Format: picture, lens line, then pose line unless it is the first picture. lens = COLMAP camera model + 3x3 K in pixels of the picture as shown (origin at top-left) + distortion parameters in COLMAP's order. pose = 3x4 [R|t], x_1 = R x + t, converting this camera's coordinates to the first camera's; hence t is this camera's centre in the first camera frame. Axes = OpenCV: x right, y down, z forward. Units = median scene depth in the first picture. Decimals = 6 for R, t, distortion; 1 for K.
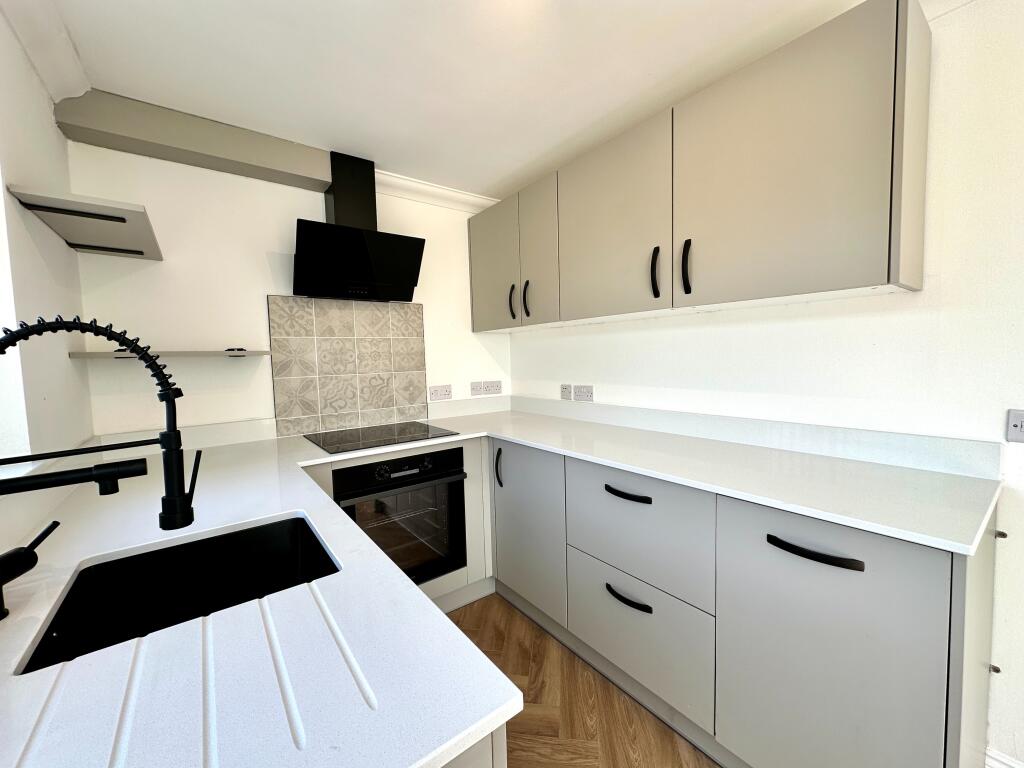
lens RADIAL K [[410.2, 0, 512.8], [0, 410.2, 383.1], [0, 0, 1]] dist [-0.000694, 0.000027]
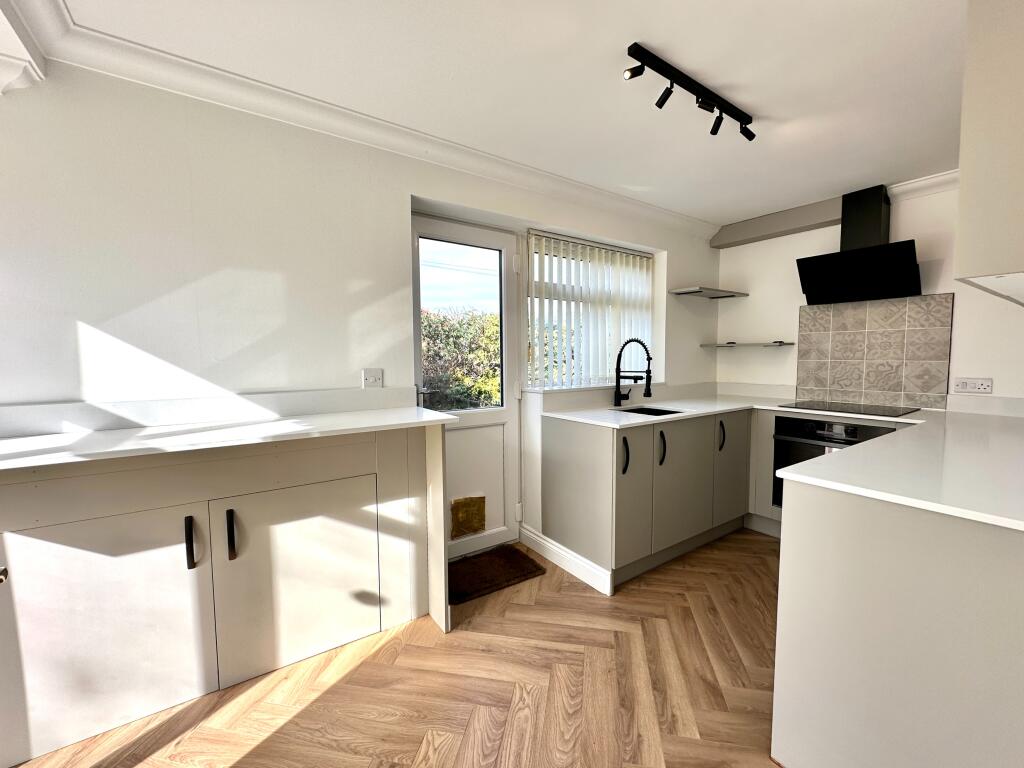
lens RADIAL K [[425.2, 0, 512.0], [0, 425.2, 384.0], [0, 0, 1]] dist [-0.002087, -0.000221]
pose [[-0.042579, 0.095959, -0.994474, 0.956789], [-0.058207, 0.993448, 0.098352, -0.015897], [0.997396, 0.062074, -0.036714, -0.004129]]
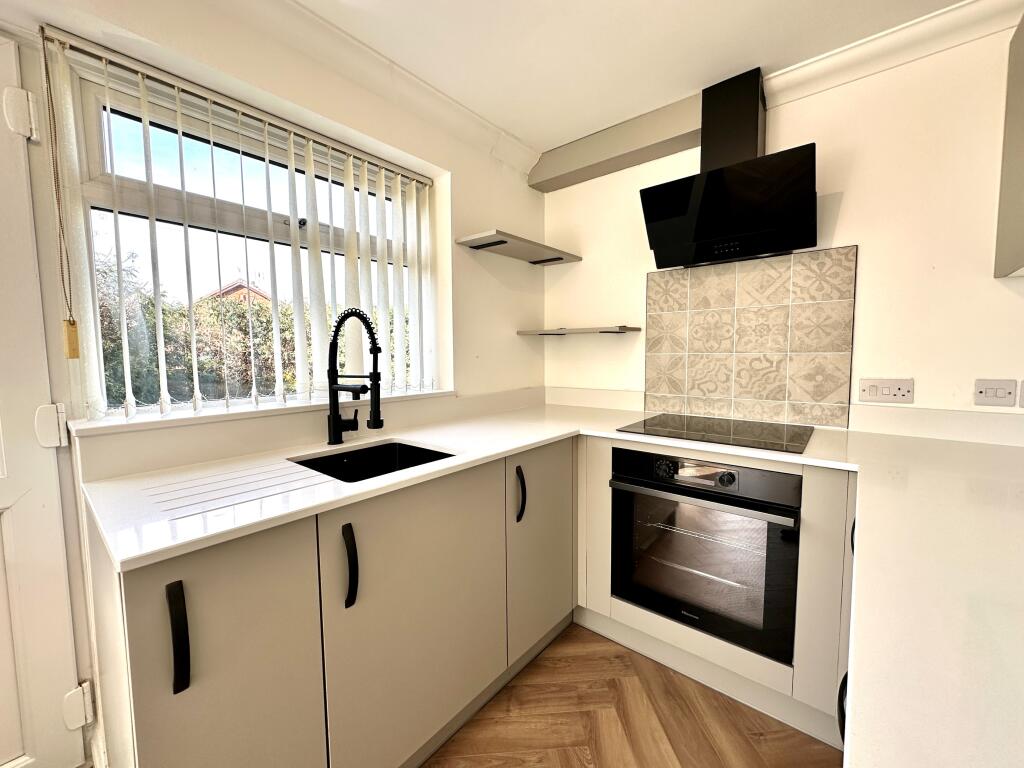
lens RADIAL K [[410.2, 0, 512.8], [0, 410.2, 383.1], [0, 0, 1]] dist [-0.000694, 0.000027]
pose [[0.220671, 0.097179, -0.970495, 0.323376], [-0.061480, 0.994431, 0.085596, -0.005650], [0.973409, 0.040777, 0.225416, 0.401013]]
